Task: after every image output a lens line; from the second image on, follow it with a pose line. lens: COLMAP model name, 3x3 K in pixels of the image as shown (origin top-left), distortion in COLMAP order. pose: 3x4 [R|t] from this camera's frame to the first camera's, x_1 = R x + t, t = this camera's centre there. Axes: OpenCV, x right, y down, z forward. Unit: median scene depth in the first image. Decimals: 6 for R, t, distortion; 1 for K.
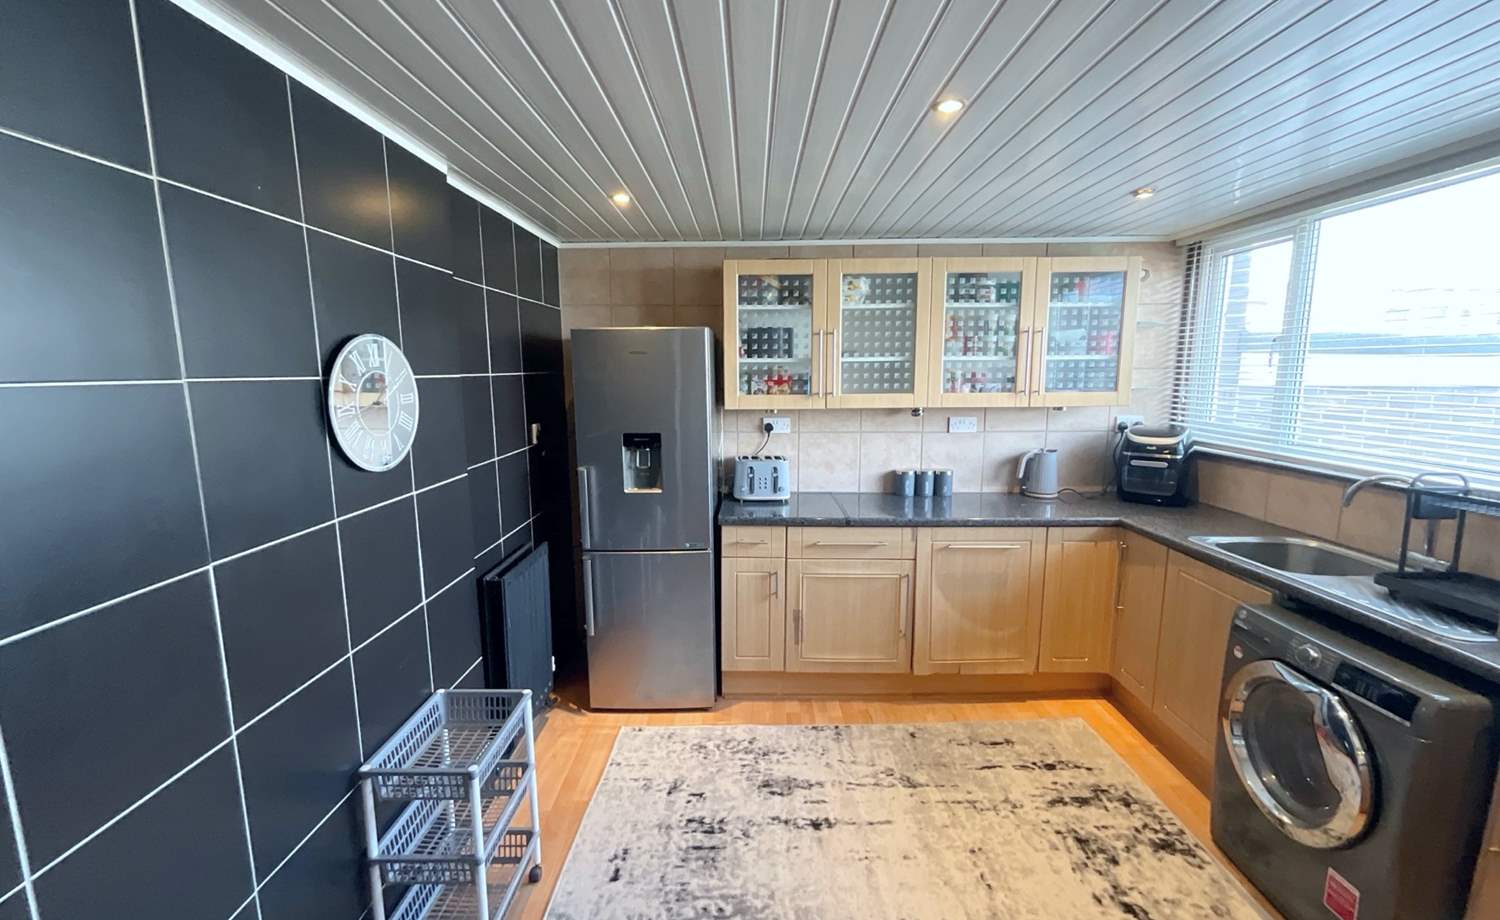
lens RADIAL K [[613.1, 0, 755.6], [0, 613.1, 451.7], [0, 0, 1]] dist [-0.002540, 0.000757]
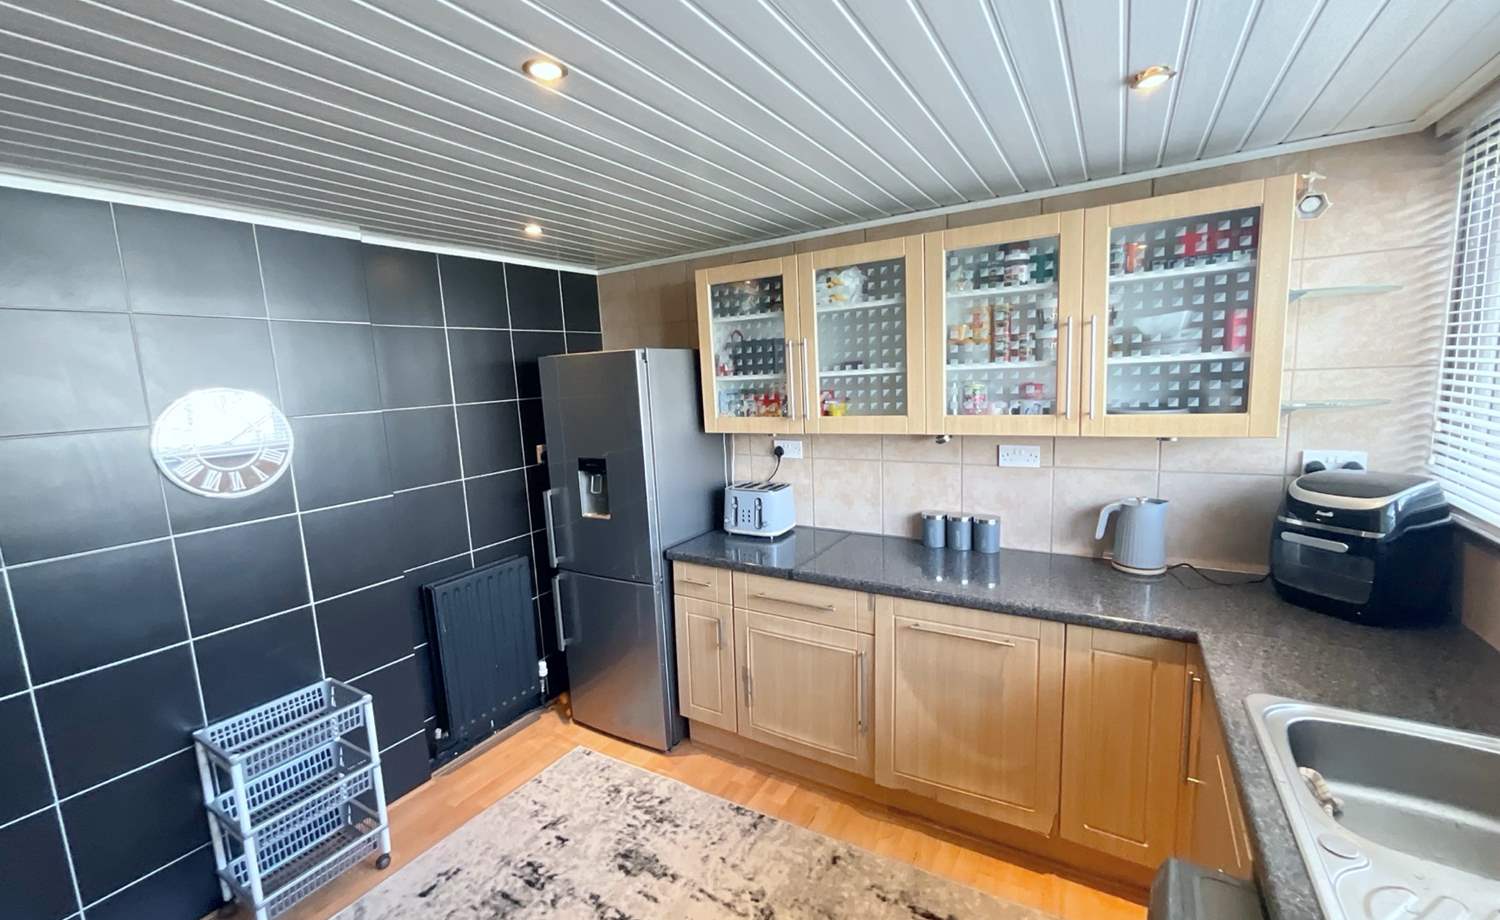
lens RADIAL K [[613.1, 0, 751.3], [0, 613.1, 455.7], [0, 0, 1]] dist [-0.002540, 0.000757]
pose [[0.856999, 0.035142, -0.514118, 0.496667], [-0.027853, 0.999372, 0.021883, -0.058417], [0.514565, -0.004434, 0.857440, 0.255444]]
